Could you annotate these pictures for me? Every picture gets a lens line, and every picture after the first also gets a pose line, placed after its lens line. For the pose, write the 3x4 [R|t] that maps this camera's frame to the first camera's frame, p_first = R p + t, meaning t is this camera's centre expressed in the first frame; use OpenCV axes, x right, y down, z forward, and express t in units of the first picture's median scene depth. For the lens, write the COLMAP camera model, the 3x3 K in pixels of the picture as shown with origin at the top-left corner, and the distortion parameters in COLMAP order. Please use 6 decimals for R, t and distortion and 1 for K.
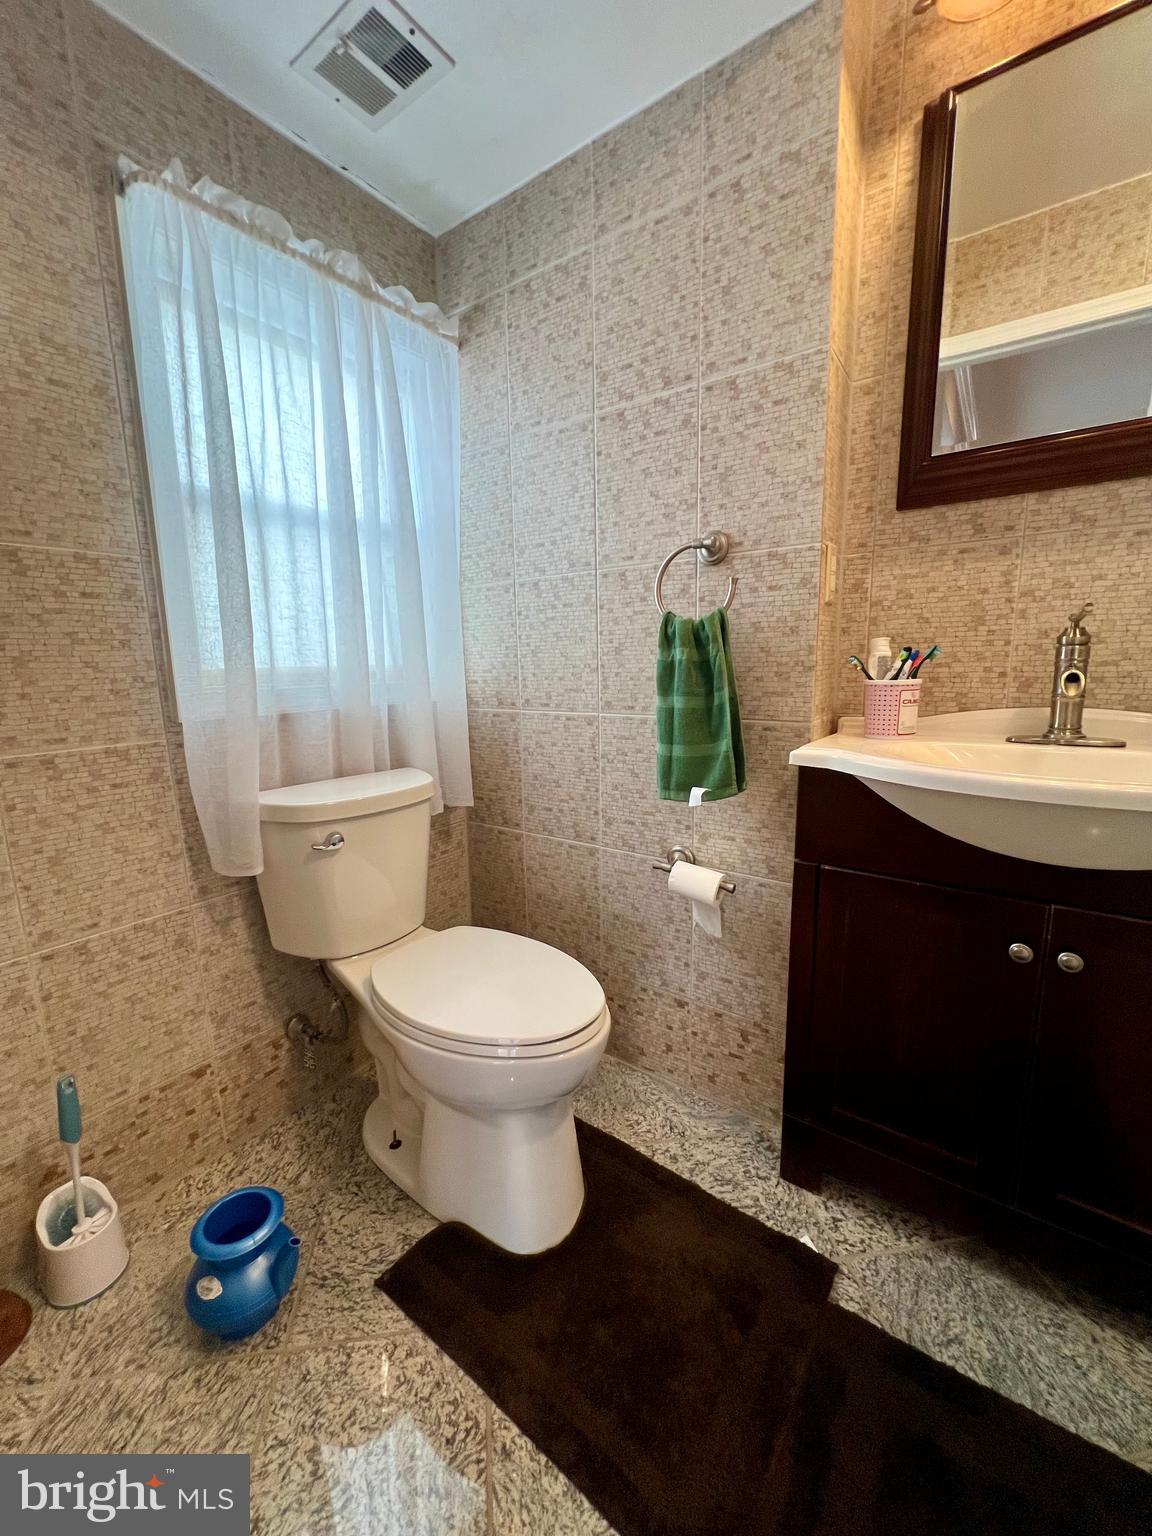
lens RADIAL K [[615.8, 0, 572.9], [0, 615.8, 768.7], [0, 0, 1]] dist [-0.004111, 0.000767]
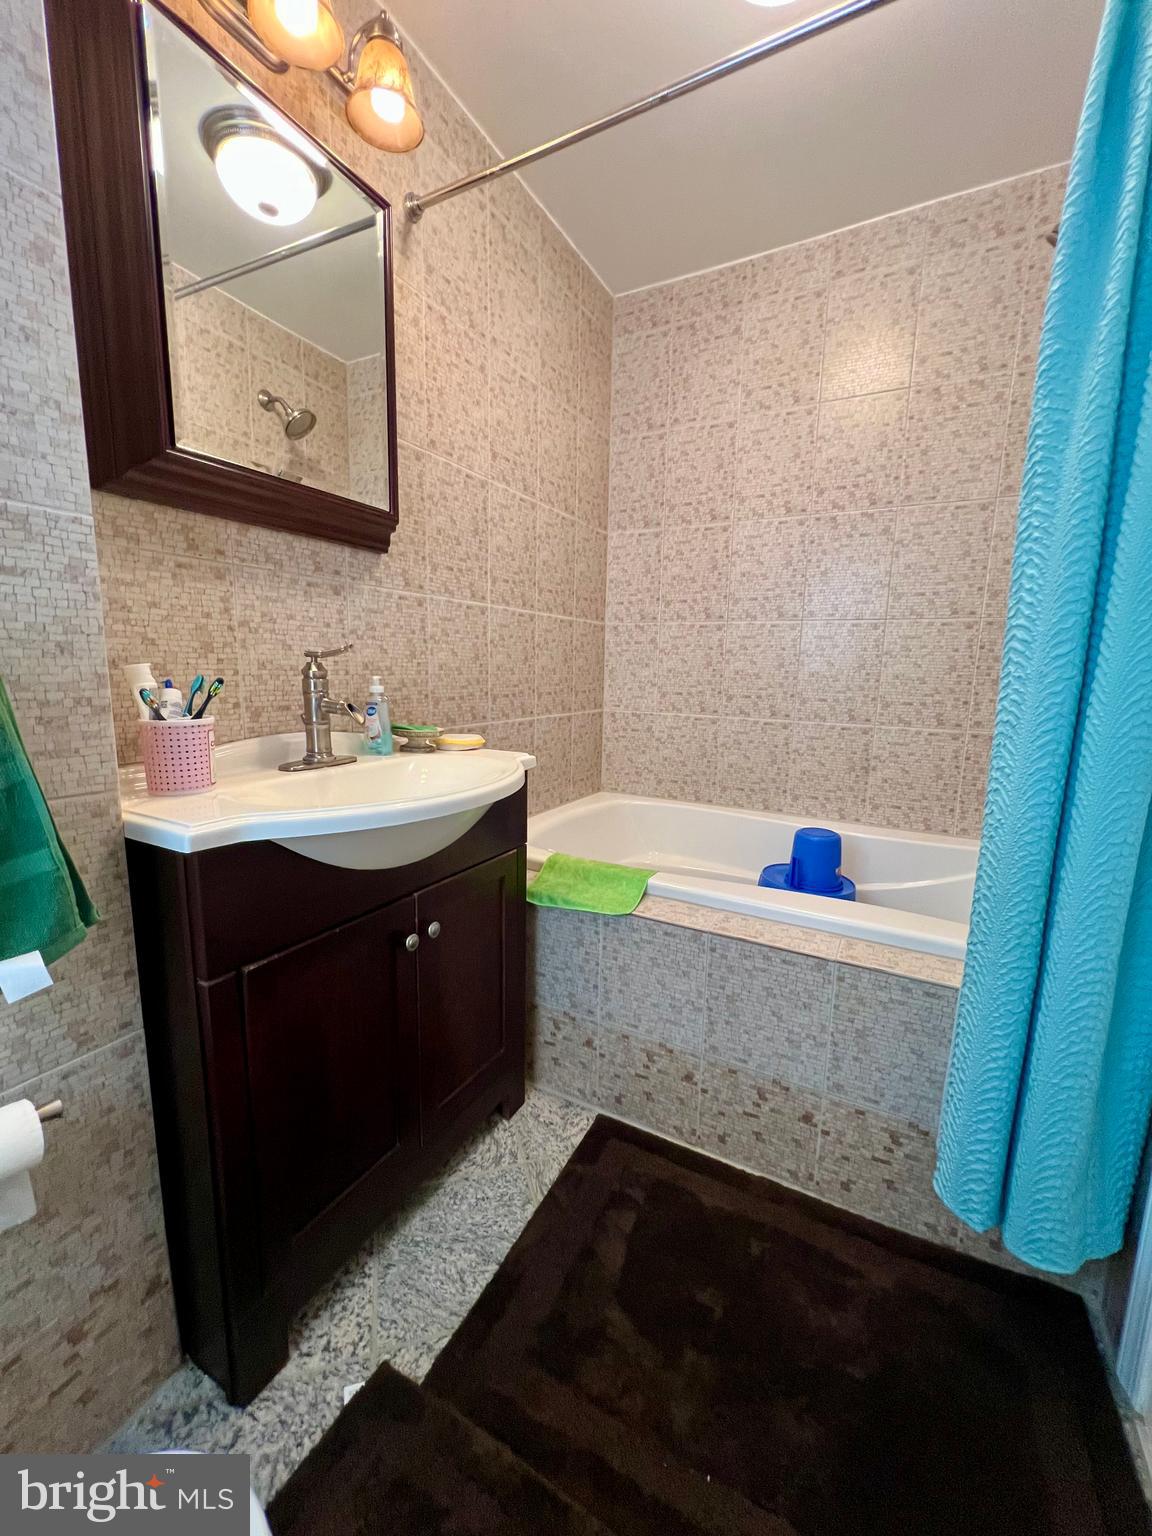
lens RADIAL K [[615.8, 0, 572.9], [0, 615.8, 768.7], [0, 0, 1]] dist [-0.004111, 0.000767]
pose [[-0.137658, -0.146454, 0.979593, -0.339942], [0.151439, 0.974268, 0.166939, -0.141545], [-0.978834, 0.171329, -0.111937, 0.628606]]
